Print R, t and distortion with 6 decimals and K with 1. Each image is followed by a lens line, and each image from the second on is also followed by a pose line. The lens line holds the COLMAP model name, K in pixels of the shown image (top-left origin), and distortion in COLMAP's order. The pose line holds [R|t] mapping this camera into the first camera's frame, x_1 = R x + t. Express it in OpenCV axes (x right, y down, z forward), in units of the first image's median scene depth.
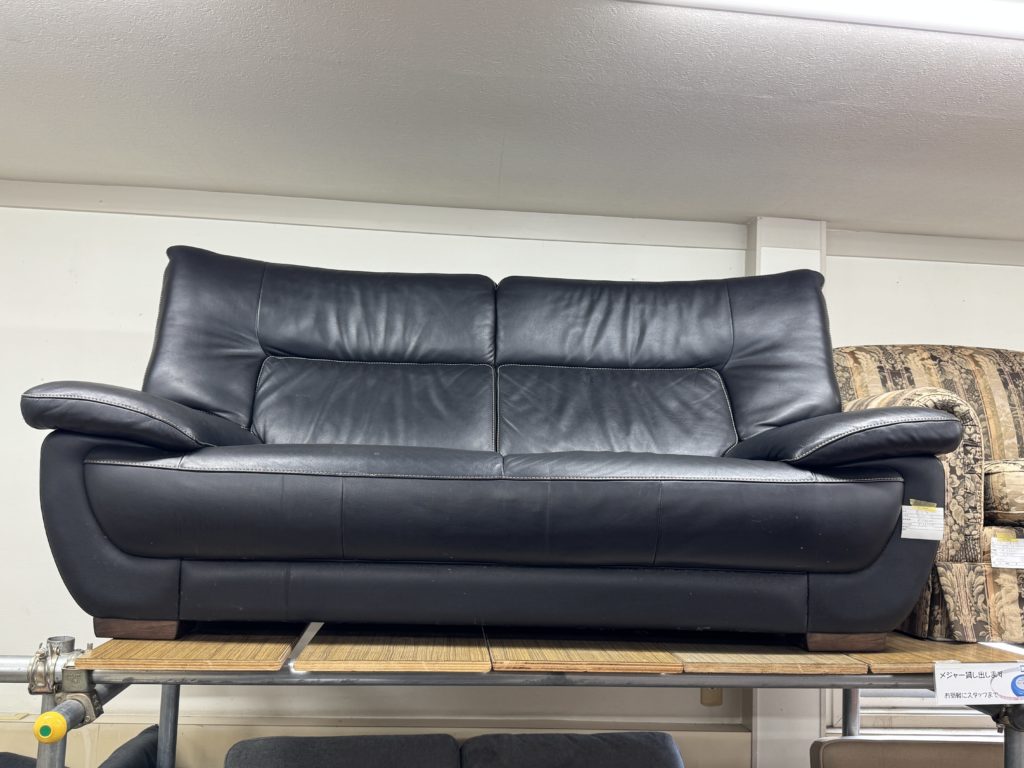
lens RADIAL K [[923.7, 0, 512.0], [0, 923.7, 384.0], [0, 0, 1]] dist [0.134360, -0.289605]
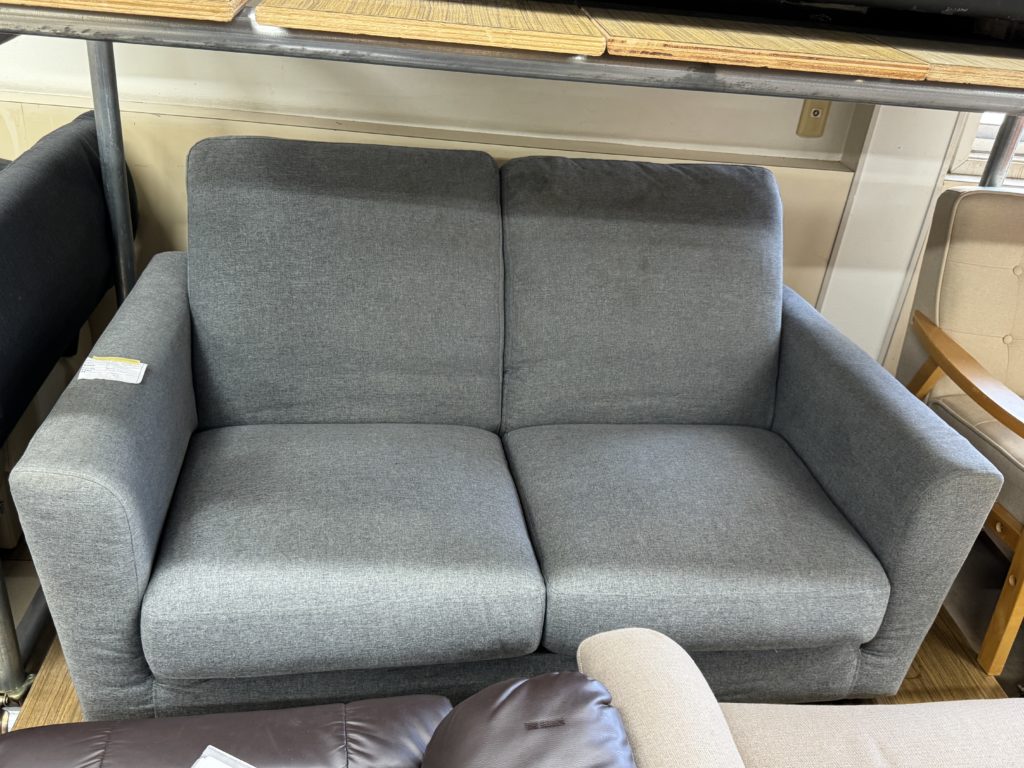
lens RADIAL K [[923.7, 0, 512.0], [0, 923.7, 384.0], [0, 0, 1]] dist [0.134360, -0.289605]
pose [[0.997635, 0.063412, 0.026533, -0.053216], [-0.067282, 0.821776, 0.565824, 0.100561], [0.014076, -0.566271, 0.824099, 0.271588]]
